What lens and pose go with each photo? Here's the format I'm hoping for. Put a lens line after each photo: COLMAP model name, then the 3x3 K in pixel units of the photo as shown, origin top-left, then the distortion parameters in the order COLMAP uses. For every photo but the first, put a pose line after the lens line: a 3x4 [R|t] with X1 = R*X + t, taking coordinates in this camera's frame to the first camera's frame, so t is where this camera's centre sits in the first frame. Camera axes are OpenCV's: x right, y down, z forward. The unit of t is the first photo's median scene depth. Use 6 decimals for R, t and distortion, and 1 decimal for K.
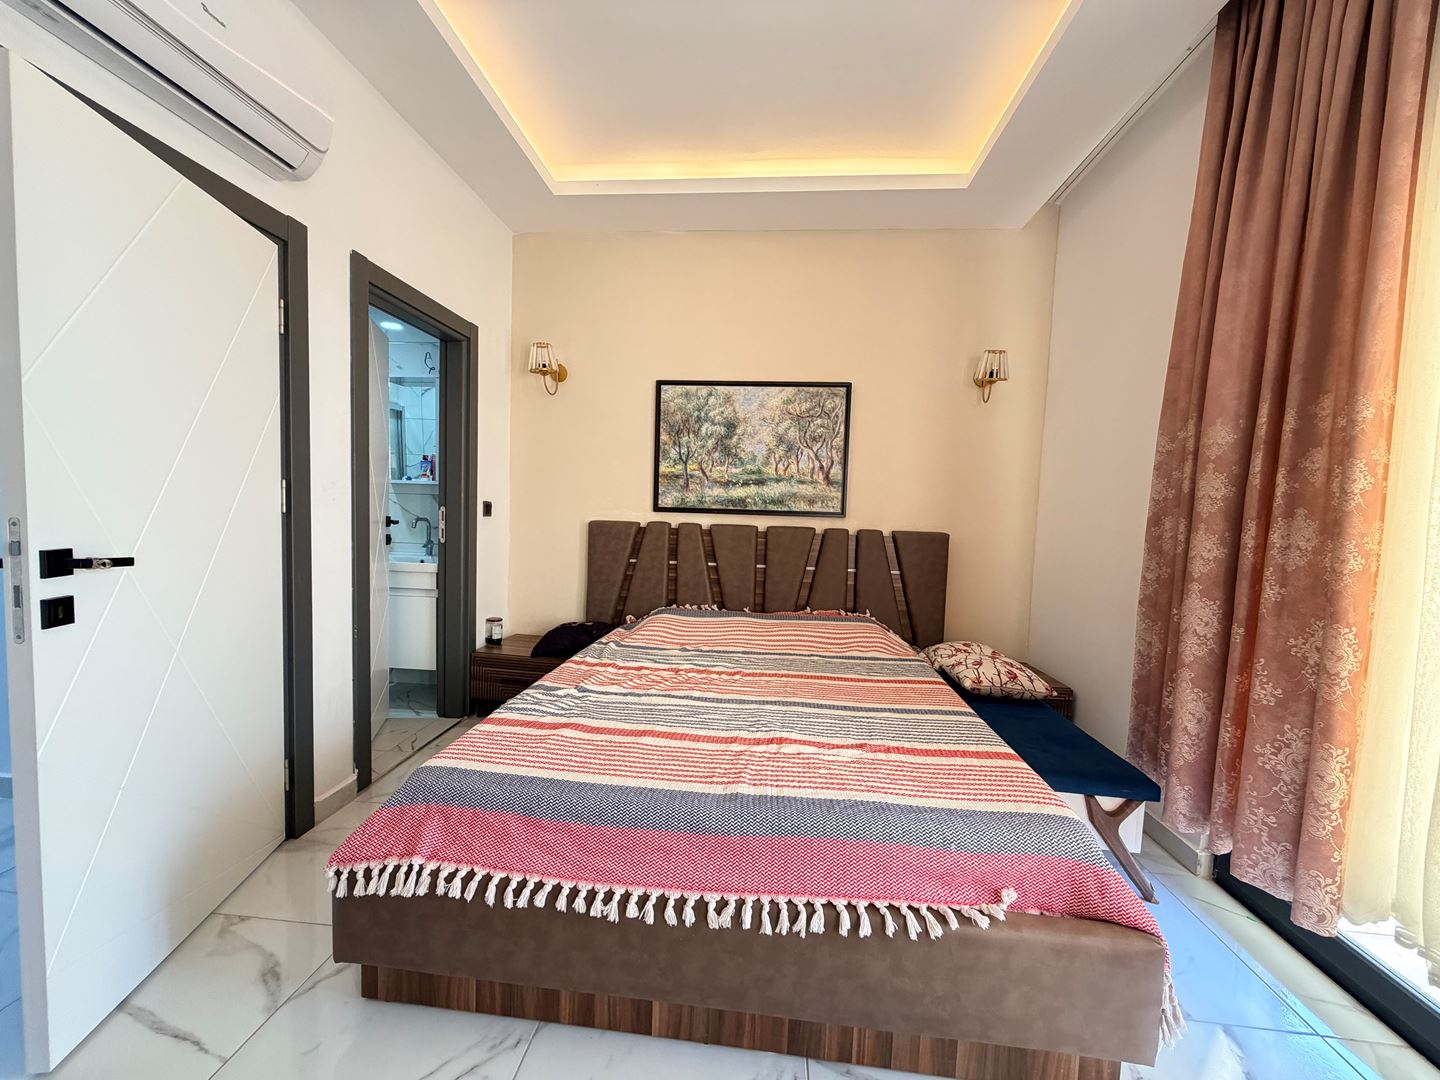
lens RADIAL K [[572.8, 0, 712.5], [0, 572.8, 547.4], [0, 0, 1]] dist [0.000237, 0.000510]
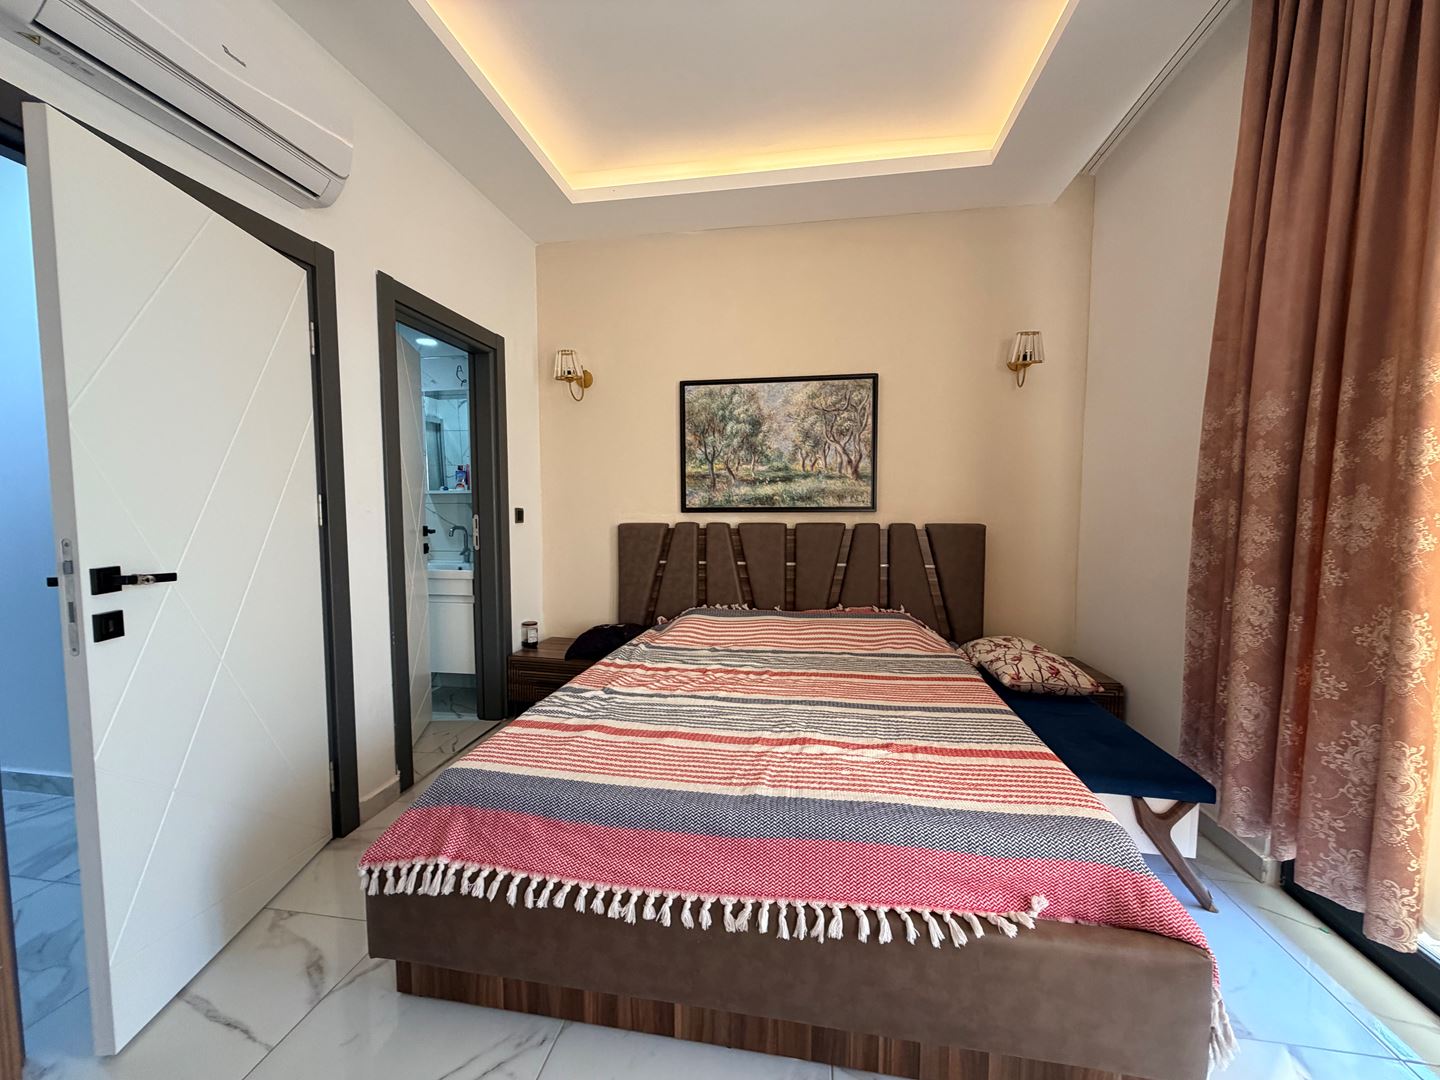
lens RADIAL K [[572.8, 0, 713.4], [0, 572.8, 547.7], [0, 0, 1]] dist [0.000237, 0.000510]
pose [[0.996968, -0.030344, -0.071654, 0.043615], [0.030444, 0.999536, 0.000304, 0.000663], [0.071611, -0.002485, 0.997430, 0.008876]]
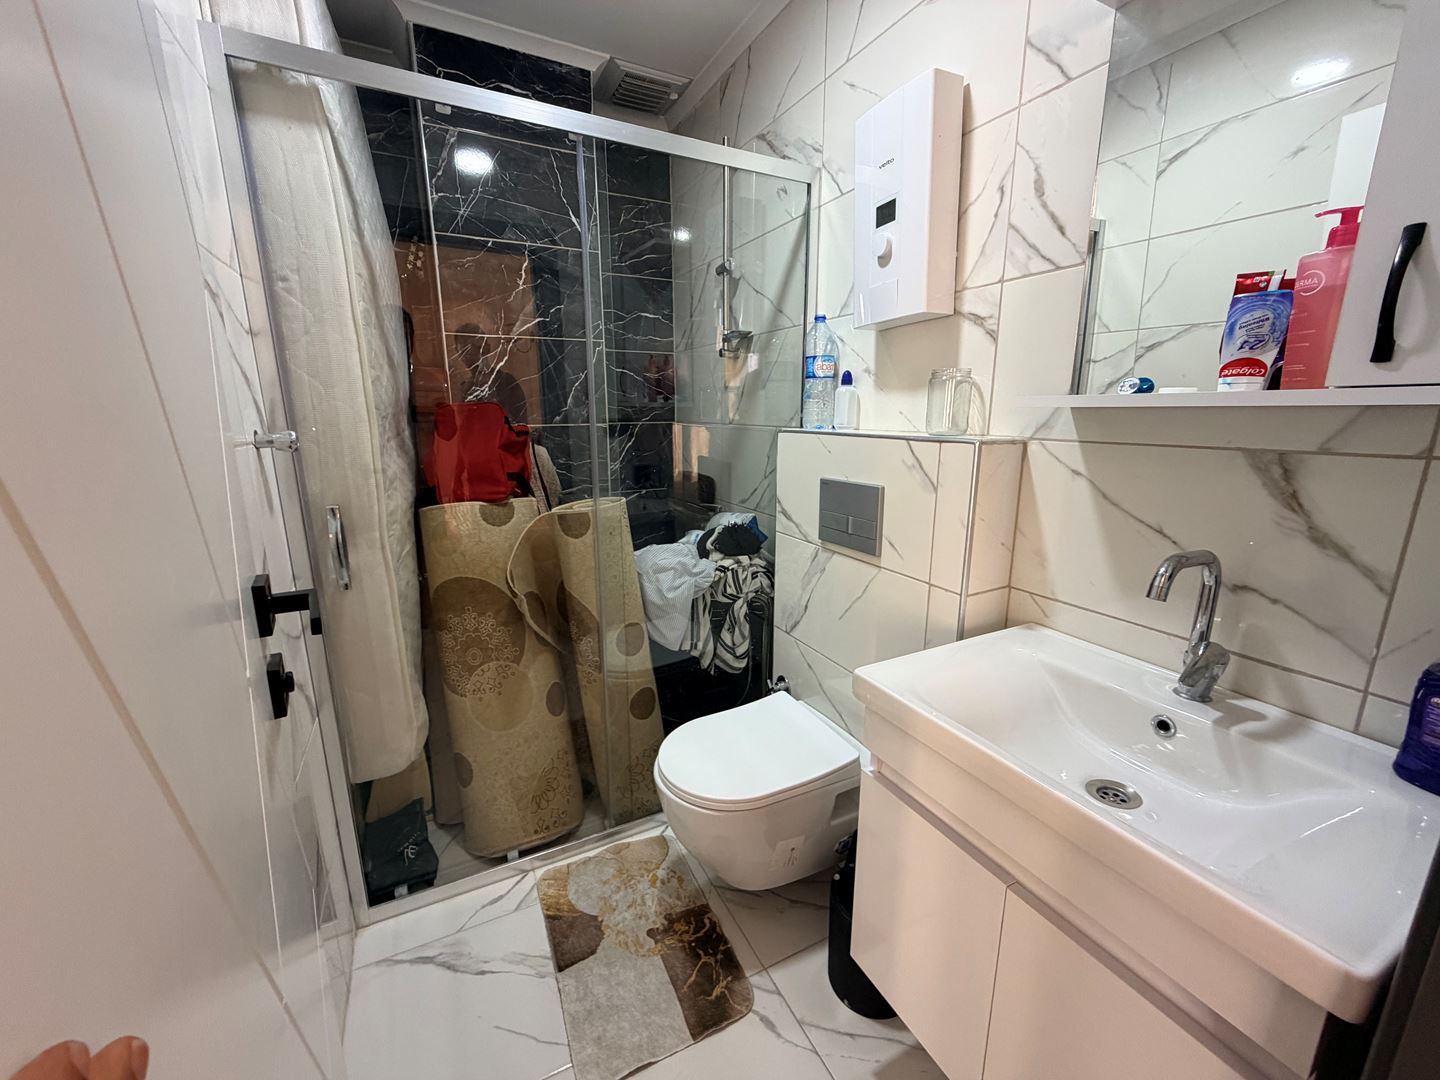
lens RADIAL K [[572.8, 0, 718.8], [0, 572.8, 538.4], [0, 0, 1]] dist [0.000237, 0.000510]
pose [[0.544348, 0.157595, -0.823923, -0.826810], [-0.050725, 0.986581, 0.155194, -0.166058], [0.837325, -0.042686, 0.545037, 1.391874]]
